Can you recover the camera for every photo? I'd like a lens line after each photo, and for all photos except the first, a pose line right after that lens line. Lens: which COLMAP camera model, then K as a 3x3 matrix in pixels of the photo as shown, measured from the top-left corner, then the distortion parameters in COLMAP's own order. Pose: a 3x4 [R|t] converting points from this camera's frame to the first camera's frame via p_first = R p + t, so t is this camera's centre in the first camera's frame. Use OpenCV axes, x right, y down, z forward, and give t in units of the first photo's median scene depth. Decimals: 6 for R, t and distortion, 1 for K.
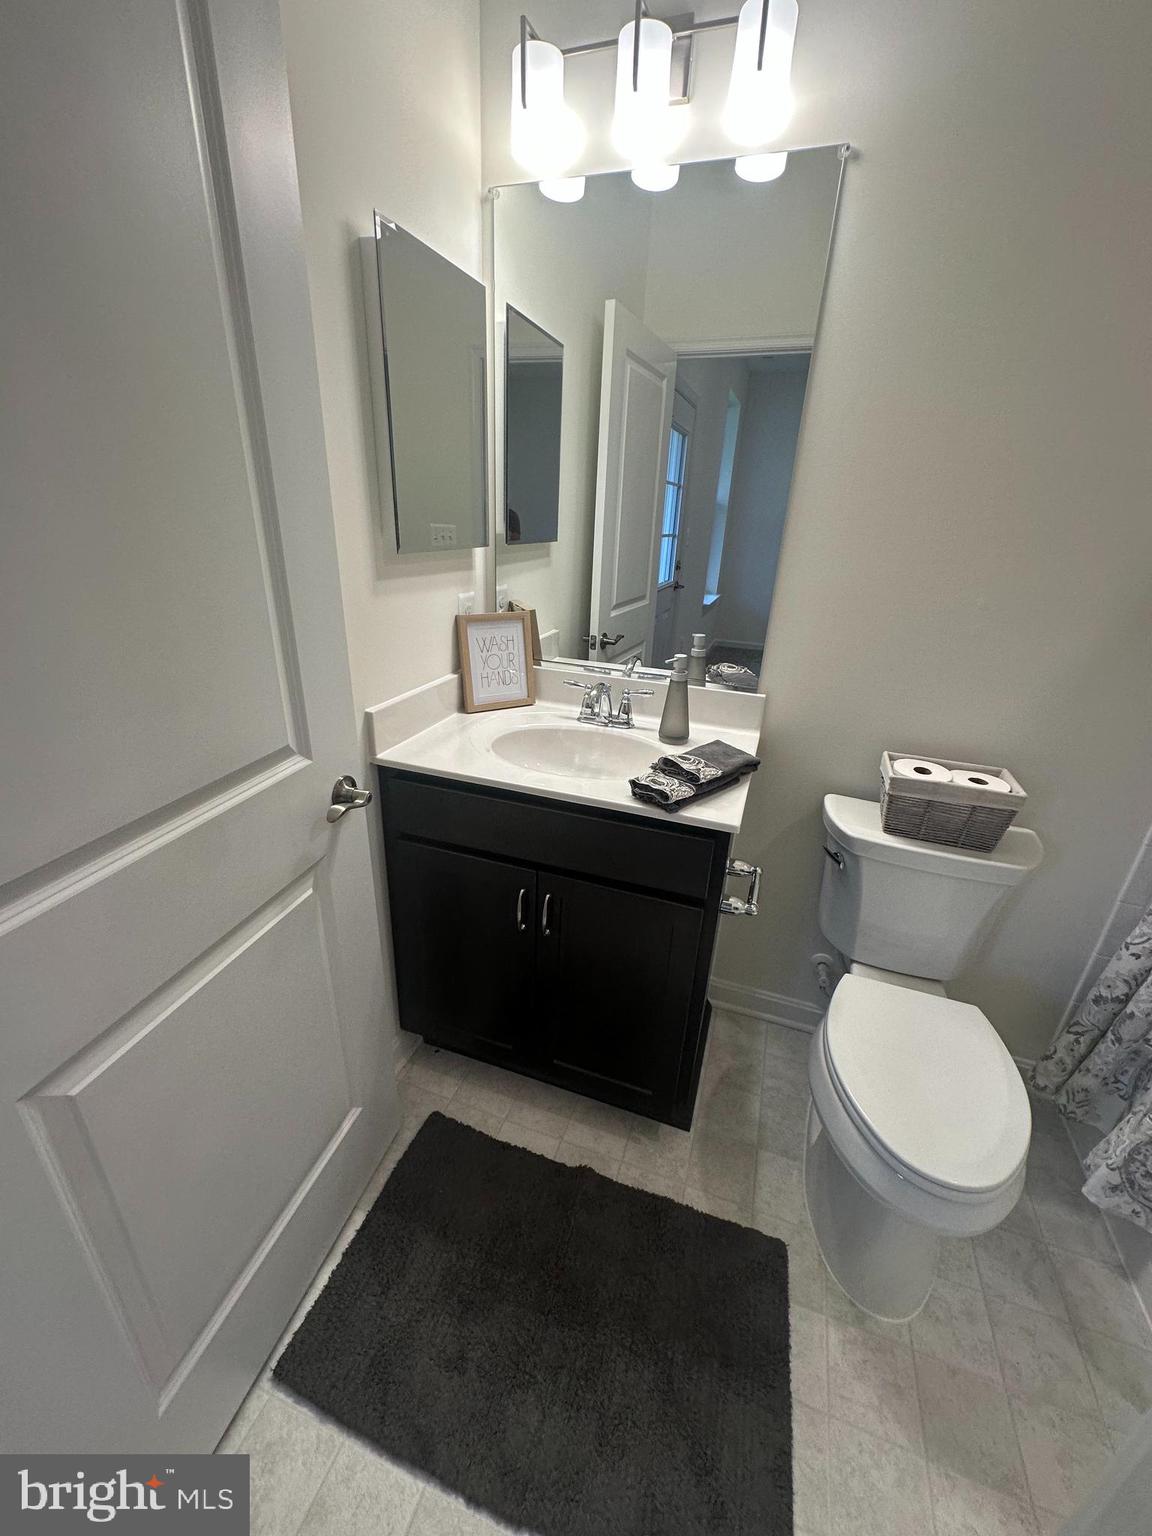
lens RADIAL K [[615.3, 0, 573.4], [0, 615.3, 776.3], [0, 0, 1]] dist [0.001701, 0.000255]
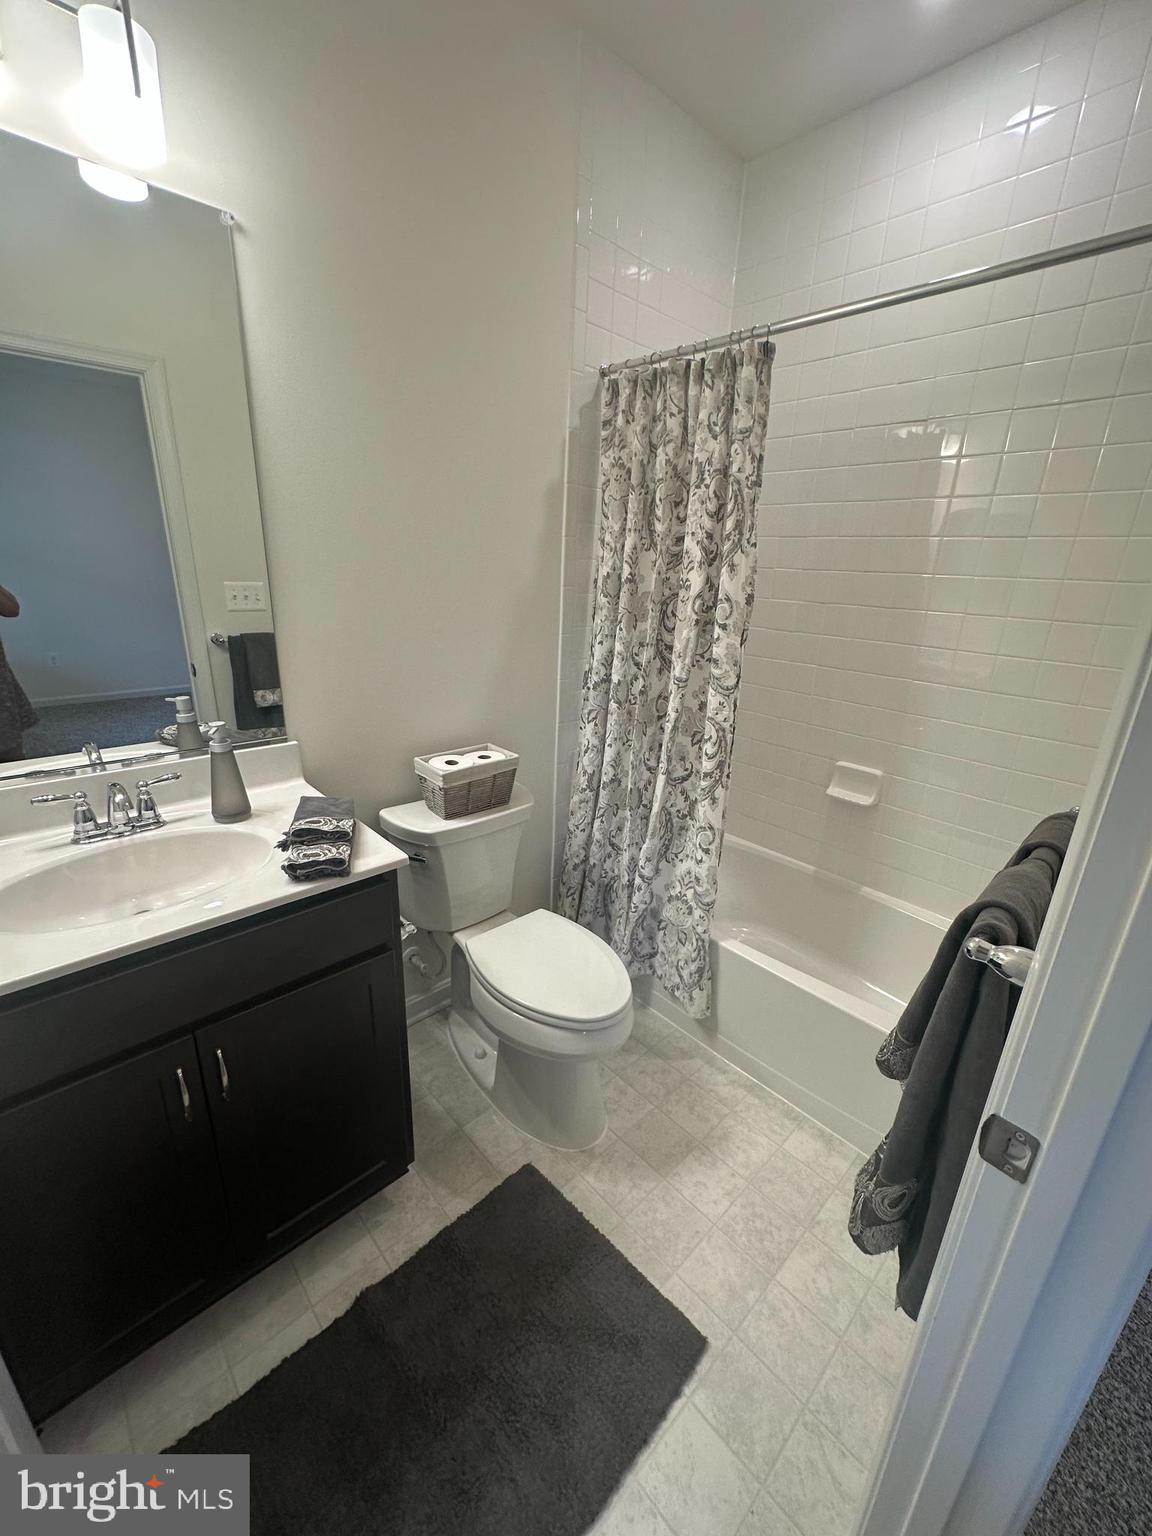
lens RADIAL K [[615.3, 0, 581.6], [0, 615.3, 776.6], [0, 0, 1]] dist [0.001701, 0.000255]
pose [[0.452170, -0.314579, 0.834615, -0.363017], [0.333007, 0.927616, 0.169219, -0.105604], [-0.827435, 0.201417, 0.524197, 0.131107]]
